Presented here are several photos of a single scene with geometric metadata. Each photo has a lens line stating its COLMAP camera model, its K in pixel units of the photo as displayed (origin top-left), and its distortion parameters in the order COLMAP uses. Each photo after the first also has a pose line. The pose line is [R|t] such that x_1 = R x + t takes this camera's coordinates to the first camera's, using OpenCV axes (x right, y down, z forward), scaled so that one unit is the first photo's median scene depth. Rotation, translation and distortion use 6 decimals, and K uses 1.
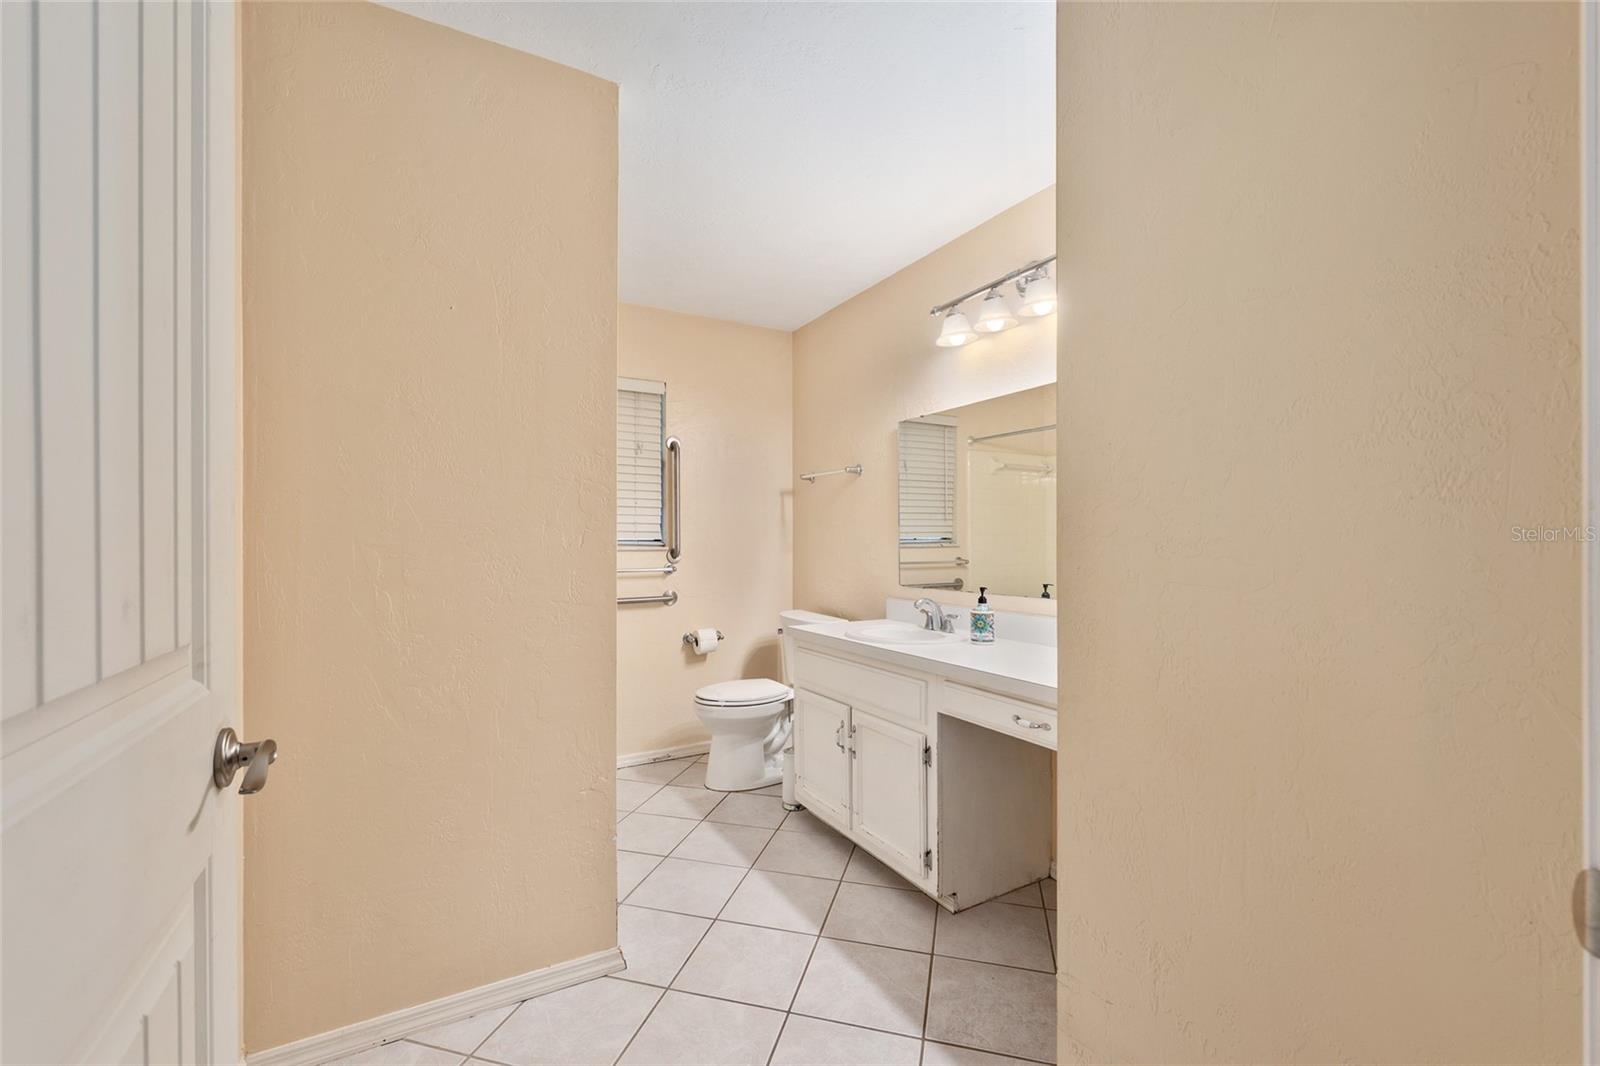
lens RADIAL K [[658.9, 0, 793.0], [0, 658.9, 546.3], [0, 0, 1]] dist [-0.006331, -0.000264]
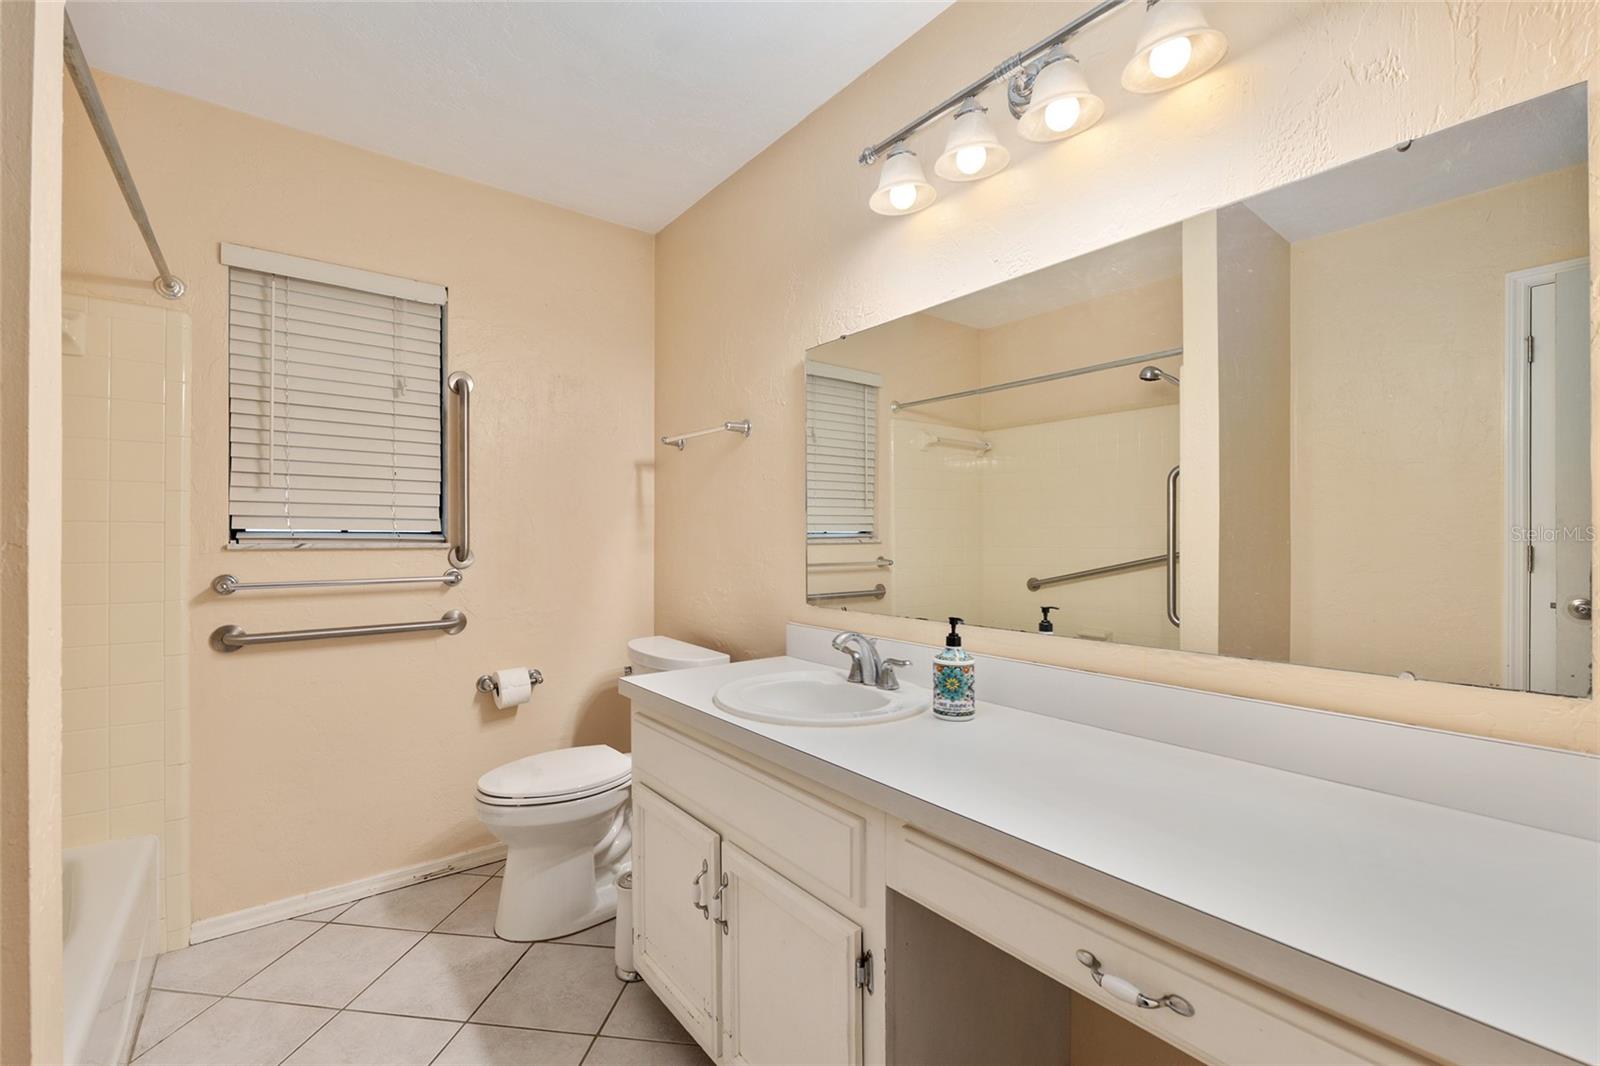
lens RADIAL K [[687.8, 0, 797.4], [0, 687.8, 536.6], [0, 0, 1]] dist [-0.008265, 0.000384]
pose [[0.988515, 0.003215, 0.151091, 0.045993], [-0.002191, 0.999973, -0.006944, -0.001338], [-0.151110, 0.006533, 0.988495, 0.303133]]
